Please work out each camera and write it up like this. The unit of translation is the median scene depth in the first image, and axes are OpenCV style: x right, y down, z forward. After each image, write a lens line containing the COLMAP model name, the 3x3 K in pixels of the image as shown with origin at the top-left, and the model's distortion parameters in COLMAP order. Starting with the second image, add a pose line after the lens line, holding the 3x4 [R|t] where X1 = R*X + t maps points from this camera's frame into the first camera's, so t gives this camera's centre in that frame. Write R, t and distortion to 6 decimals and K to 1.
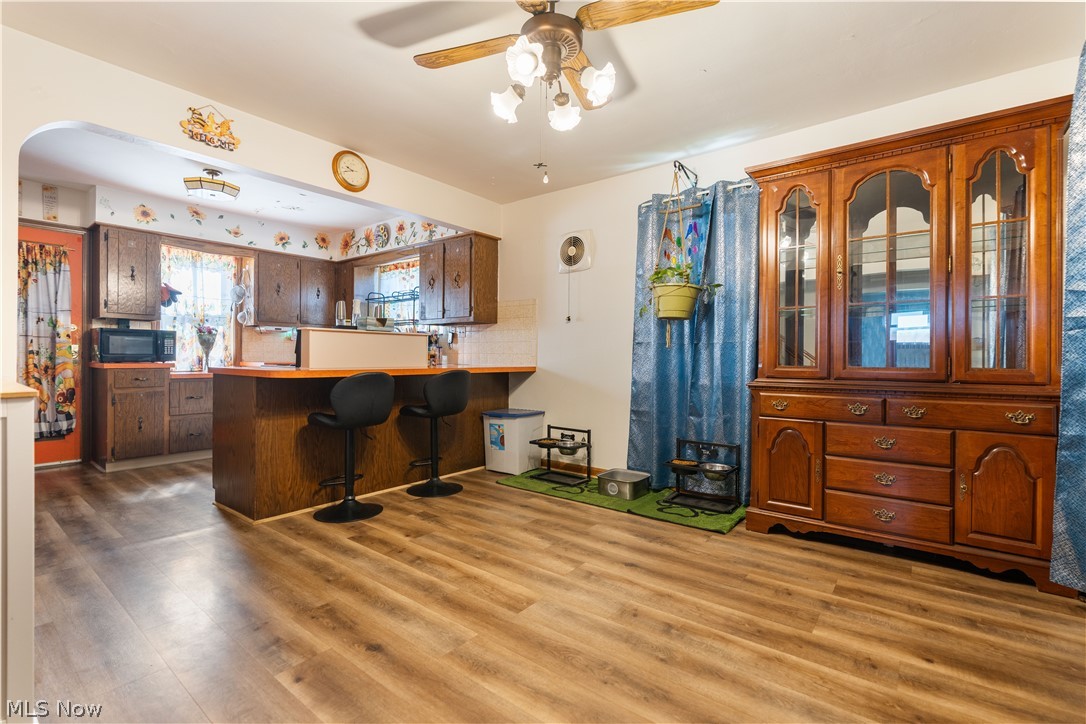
lens RADIAL K [[495.5, 0, 547.8], [0, 495.5, 355.2], [0, 0, 1]] dist [-0.007238, 0.001953]
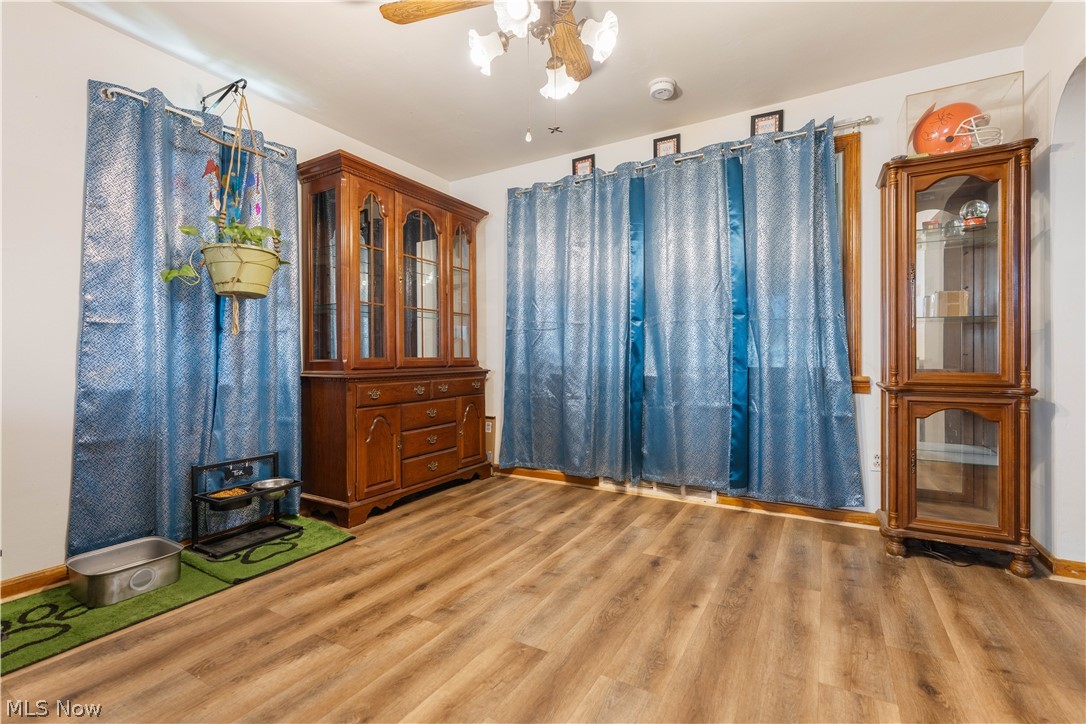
lens RADIAL K [[495.5, 0, 534.2], [0, 495.5, 355.2], [0, 0, 1]] dist [-0.007238, 0.001953]
pose [[-0.139142, -0.000371, 0.990272, -0.409094], [0.000605, 1.000000, 0.000459, 0.010767], [-0.990272, 0.000663, -0.139142, 0.528845]]
